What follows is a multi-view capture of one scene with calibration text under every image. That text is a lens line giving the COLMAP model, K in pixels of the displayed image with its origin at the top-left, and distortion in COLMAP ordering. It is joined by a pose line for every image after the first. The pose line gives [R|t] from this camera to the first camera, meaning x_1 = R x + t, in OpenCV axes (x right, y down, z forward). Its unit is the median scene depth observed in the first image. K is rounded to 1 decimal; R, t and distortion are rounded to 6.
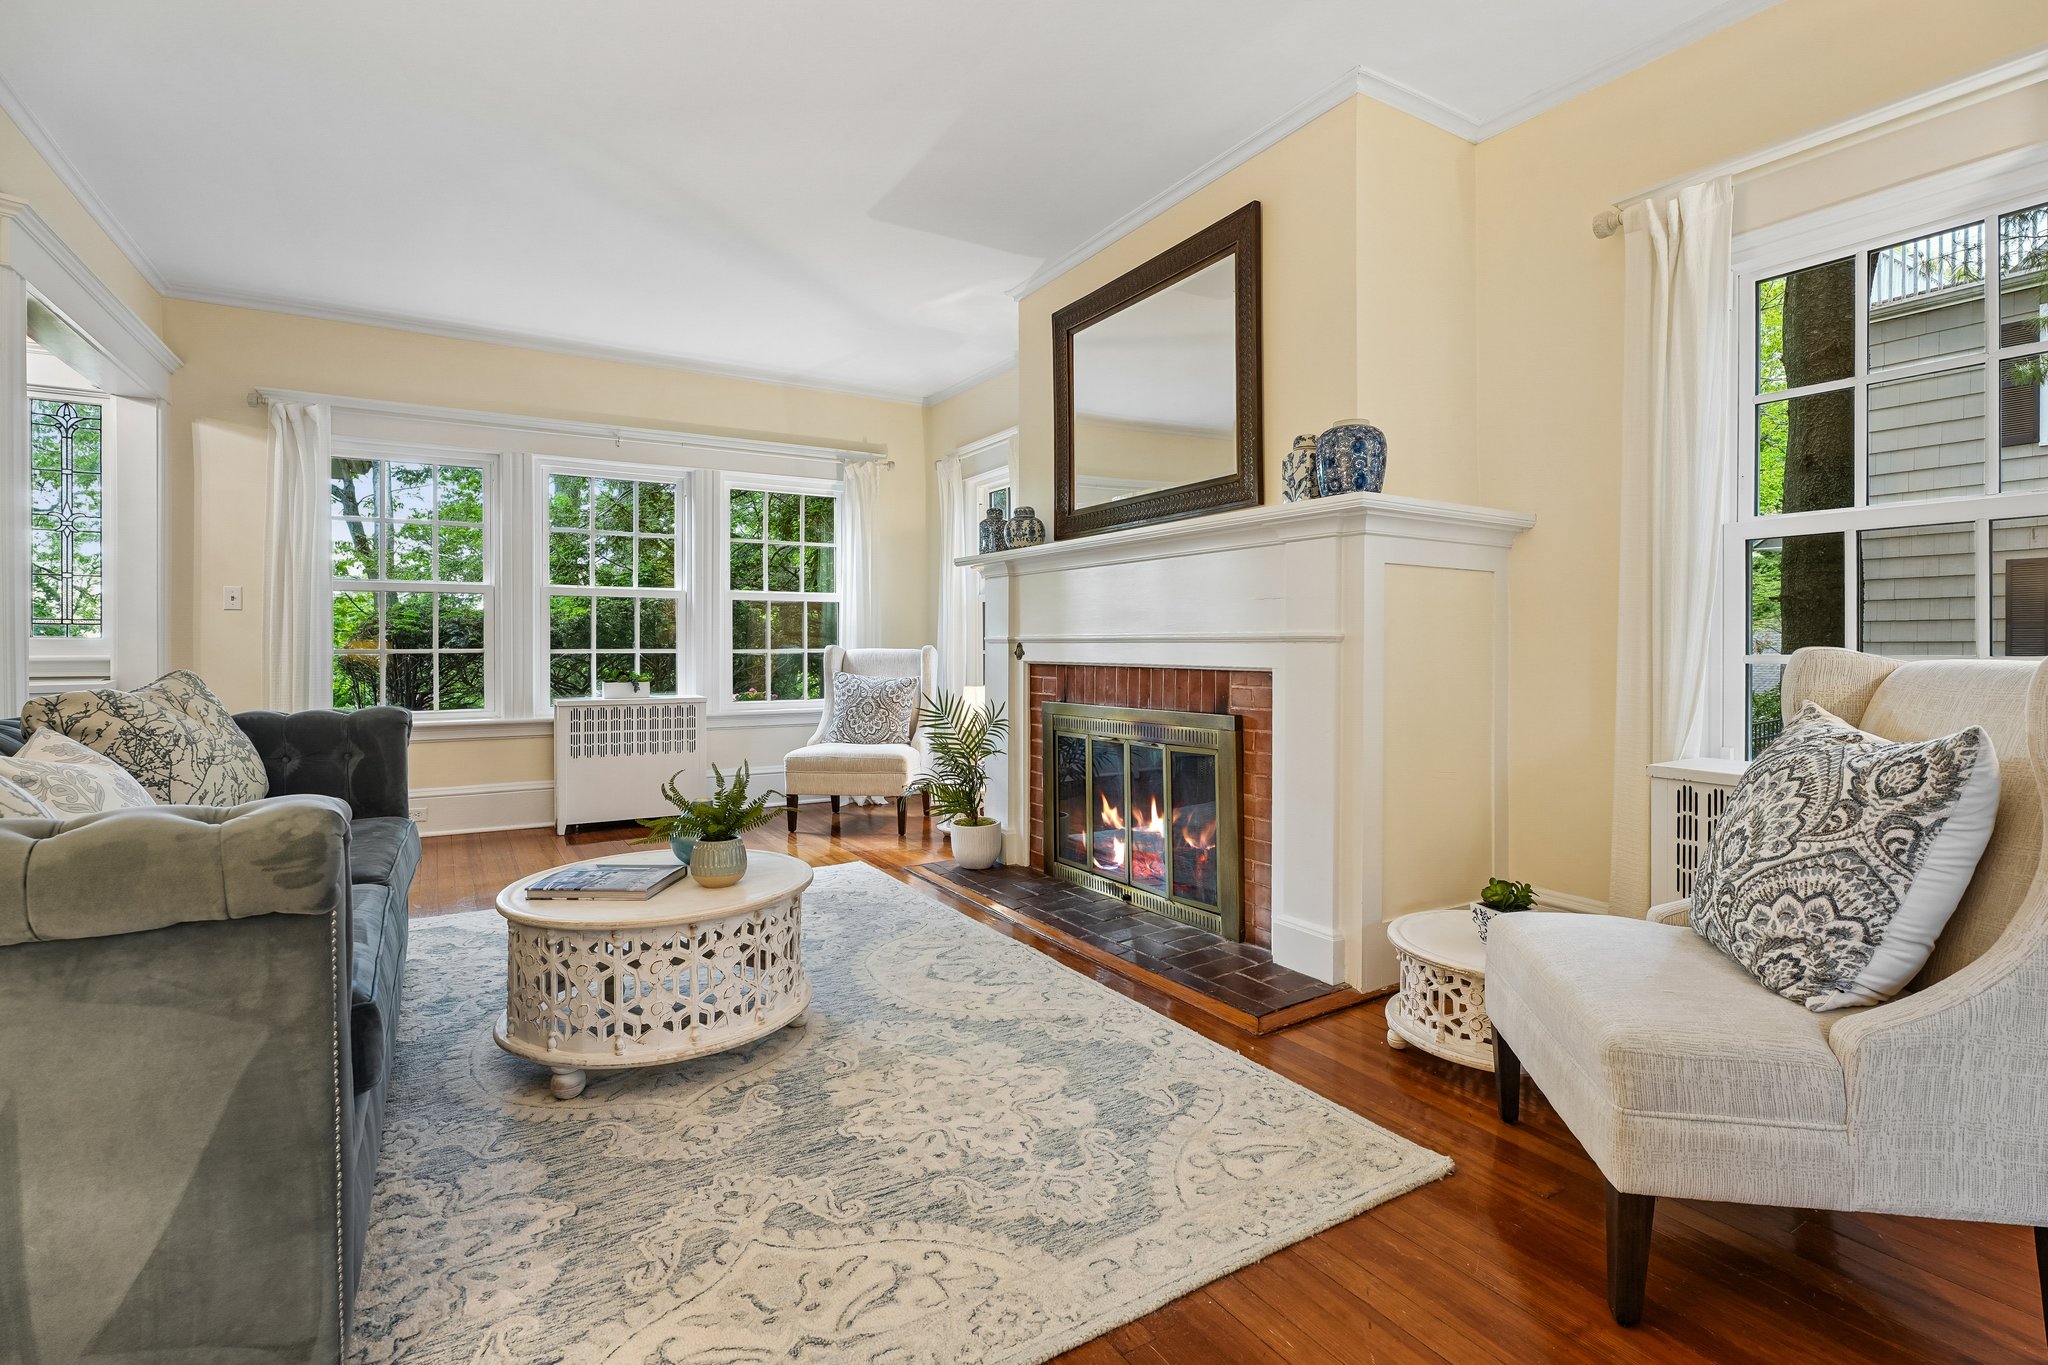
lens RADIAL K [[966.9, 0, 1024.6], [0, 966.9, 651.4], [0, 0, 1]] dist [-0.000669, 0.000530]
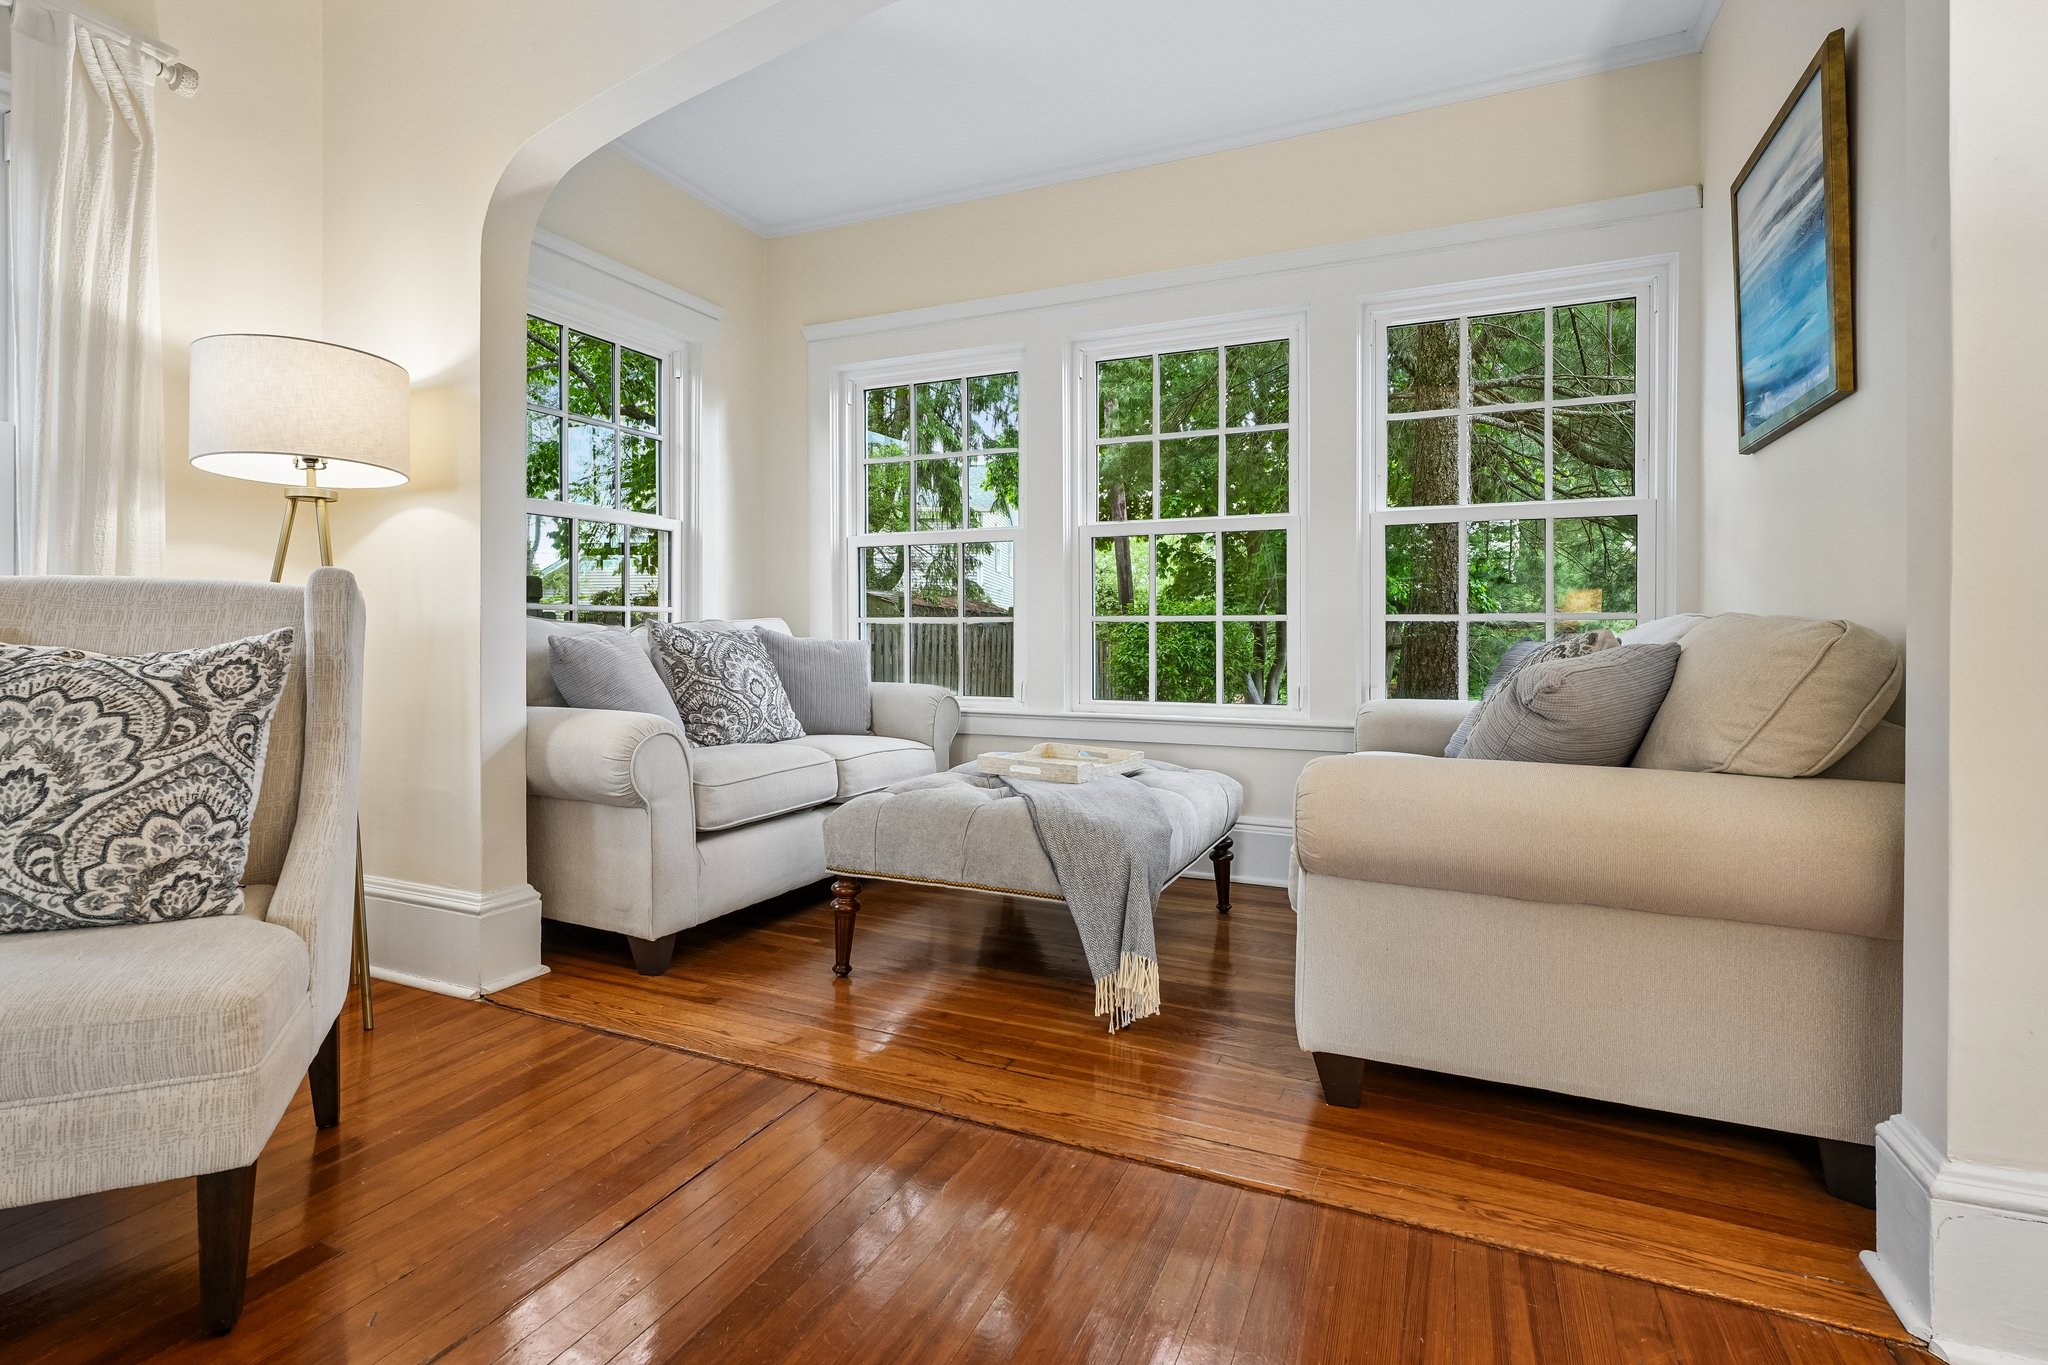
lens RADIAL K [[966.9, 0, 1011.7], [0, 966.9, 629.7], [0, 0, 1]] dist [-0.000669, 0.000530]
pose [[-0.552404, 0.002789, 0.833572, -0.435024], [0.001082, 0.999996, -0.002629, 0.075591], [-0.833576, -0.000550, -0.552405, 0.826471]]
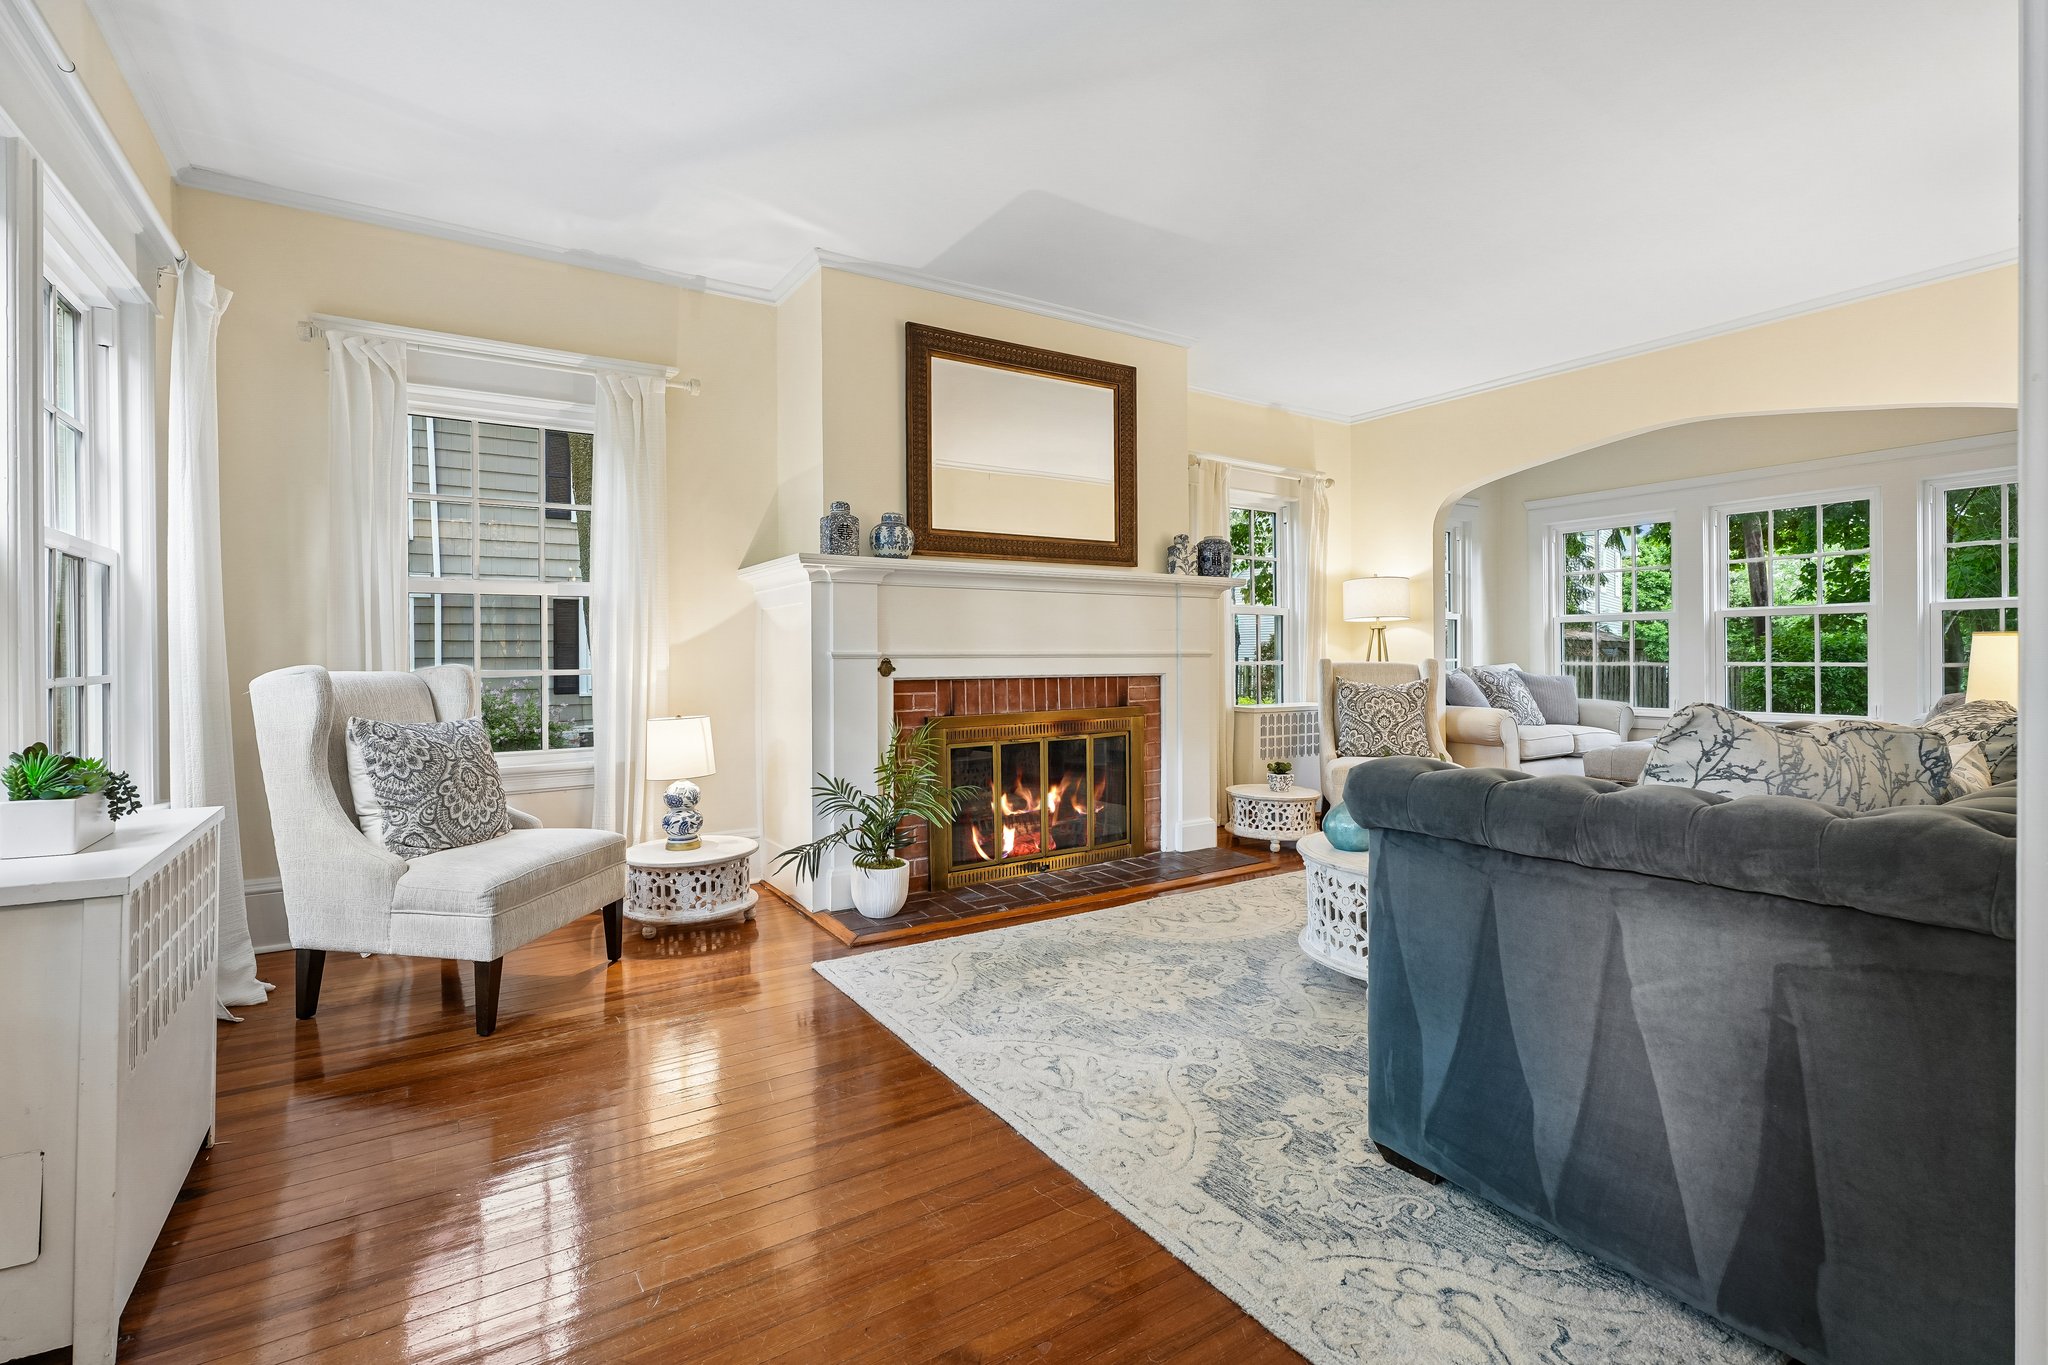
lens RADIAL K [[924.7, 0, 1023.3], [0, 924.7, 664.5], [0, 0, 1]] dist [-0.000143, 0.000897]
pose [[-0.025000, -0.008874, 0.999648, -2.468300], [0.011258, 0.999895, 0.009157, -0.027177], [-0.999624, 0.011483, -0.024898, 2.467766]]
